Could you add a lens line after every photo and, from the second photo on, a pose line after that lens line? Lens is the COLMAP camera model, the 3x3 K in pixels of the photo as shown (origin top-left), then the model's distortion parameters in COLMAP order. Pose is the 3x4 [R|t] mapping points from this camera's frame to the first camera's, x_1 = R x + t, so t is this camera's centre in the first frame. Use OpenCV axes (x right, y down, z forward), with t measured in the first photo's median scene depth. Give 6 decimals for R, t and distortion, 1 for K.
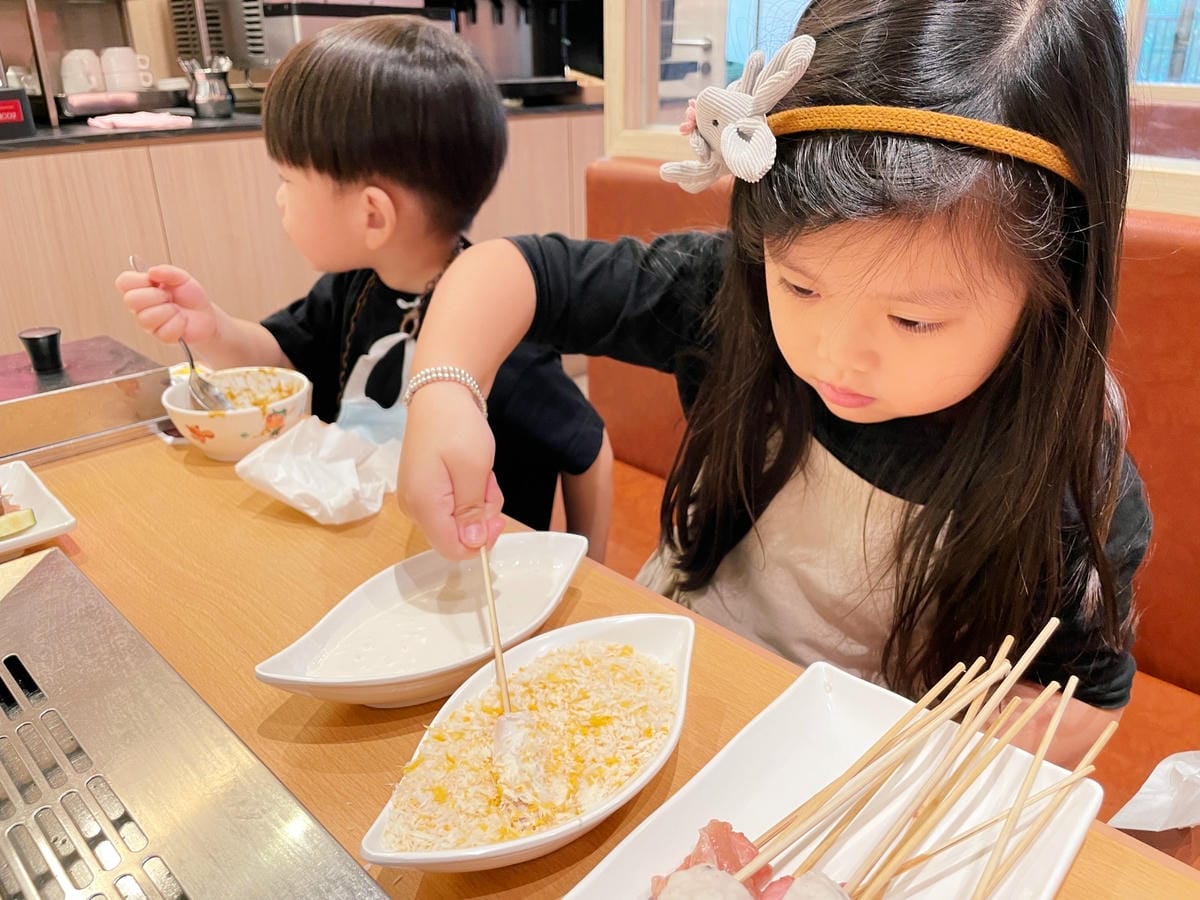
lens RADIAL K [[912.8, 0, 600.0], [0, 912.8, 450.0], [0, 0, 1]] dist [0.112606, -0.169419]
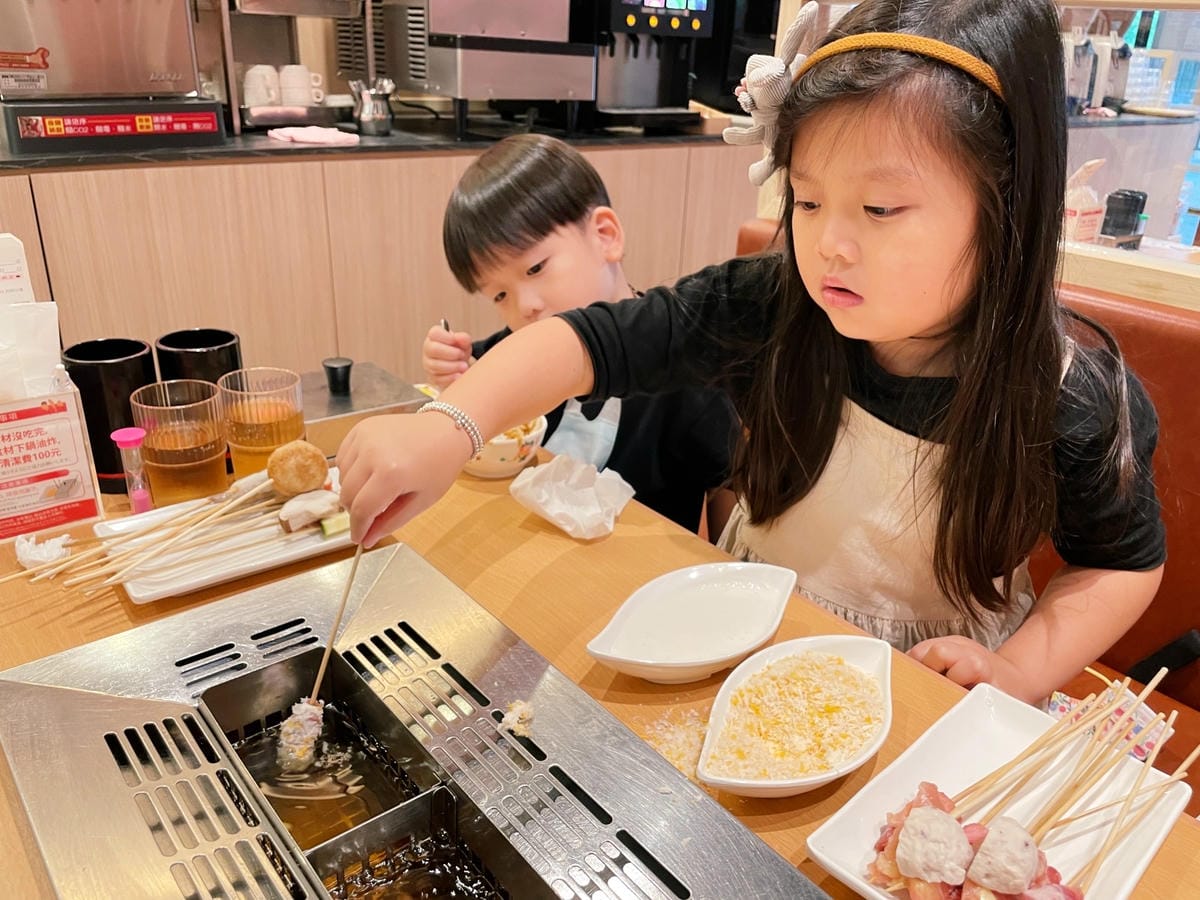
lens RADIAL K [[915.3, 0, 600.0], [0, 915.3, 450.0], [0, 0, 1]] dist [0.081974, -0.119770]
pose [[0.994743, 0.083639, -0.059079, -0.061707], [-0.083367, 0.996494, 0.007054, -0.017126], [0.059461, -0.002092, 0.998228, -0.090031]]
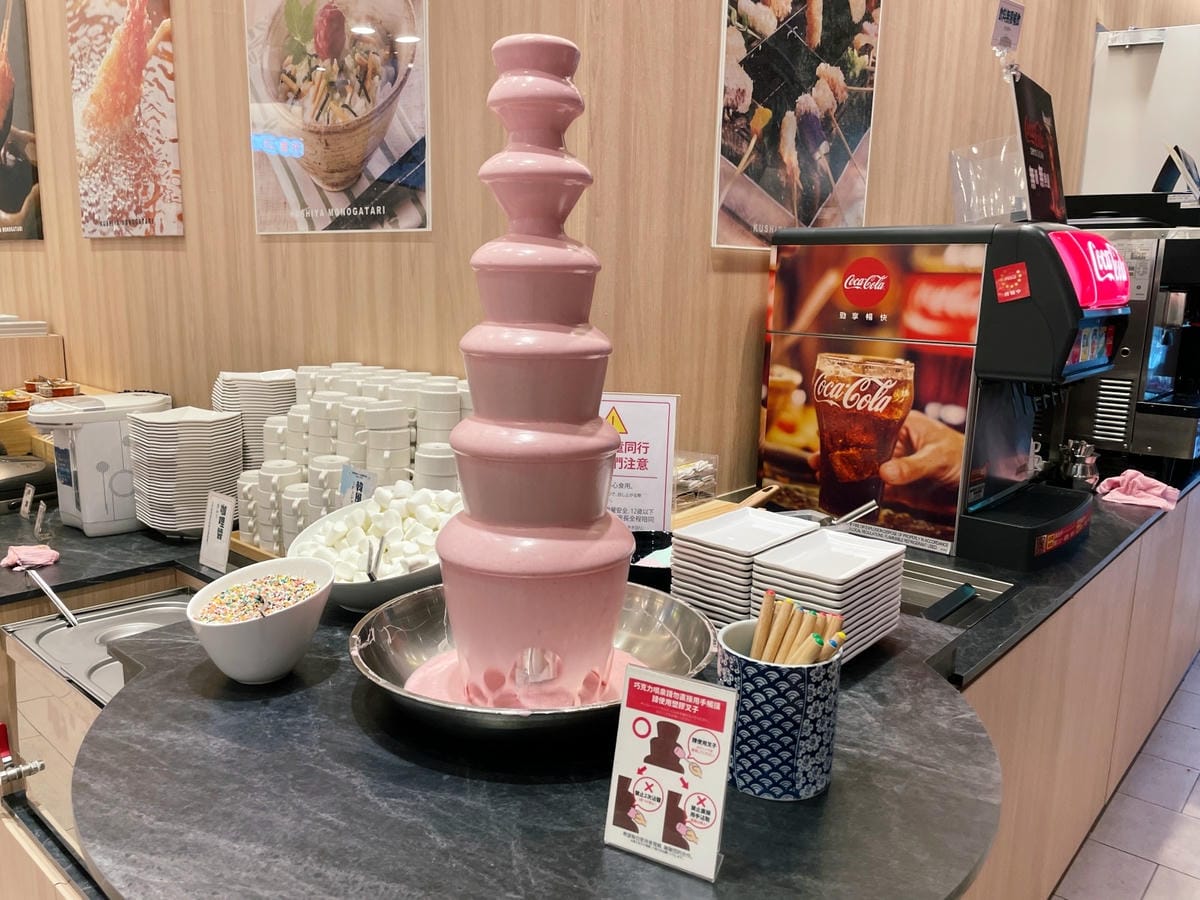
lens RADIAL K [[915.3, 0, 600.0], [0, 915.3, 450.0], [0, 0, 1]] dist [0.081974, -0.119770]
pose [[0.997798, 0.012926, 0.065049, -1.364062], [0.001844, 0.975038, -0.222029, -0.192647], [-0.066295, 0.221660, 0.972868, -0.100604]]
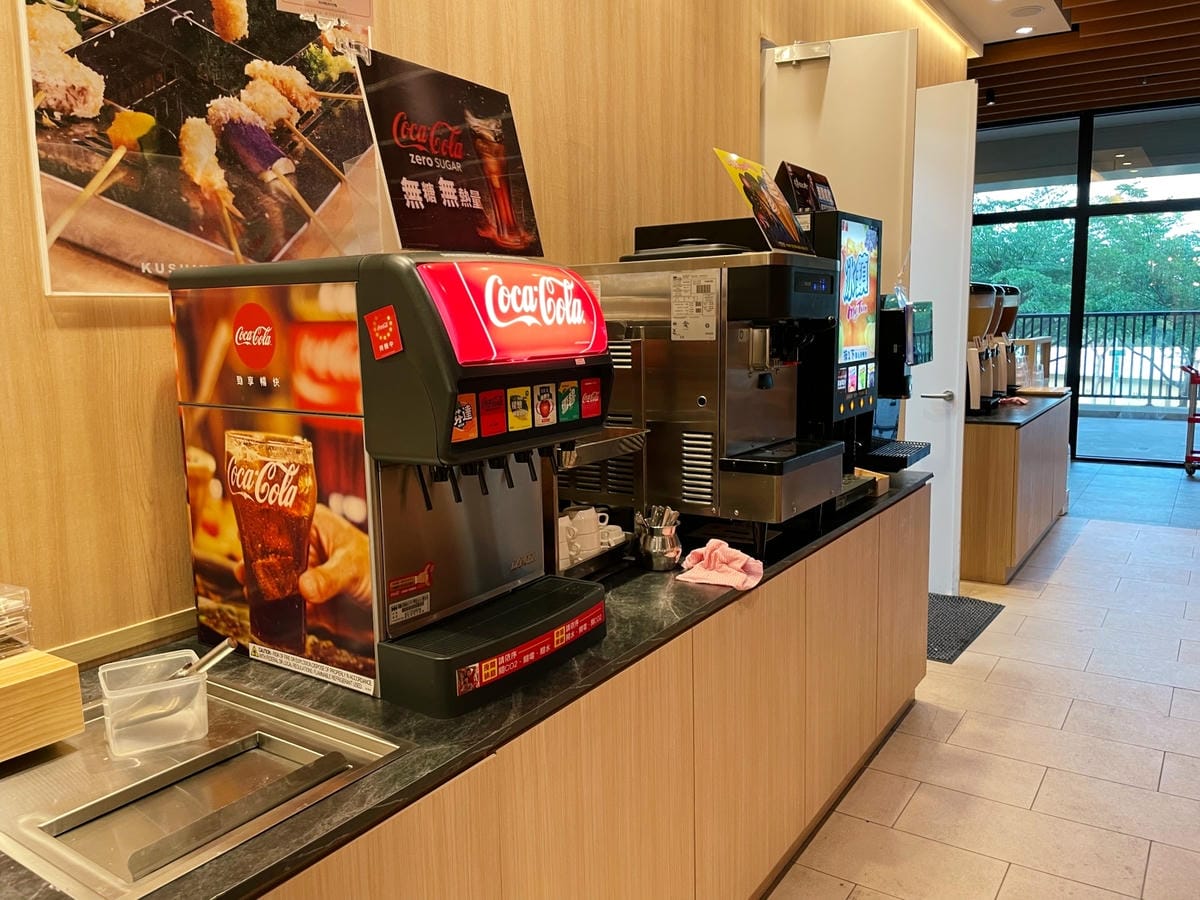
lens RADIAL K [[915.3, 0, 600.0], [0, 915.3, 450.0], [0, 0, 1]] dist [0.081974, -0.119770]
pose [[0.981336, -0.042228, 0.187607, -0.822109], [0.091125, 0.961218, -0.260301, -0.293019], [-0.169339, 0.272538, 0.947126, 0.102851]]
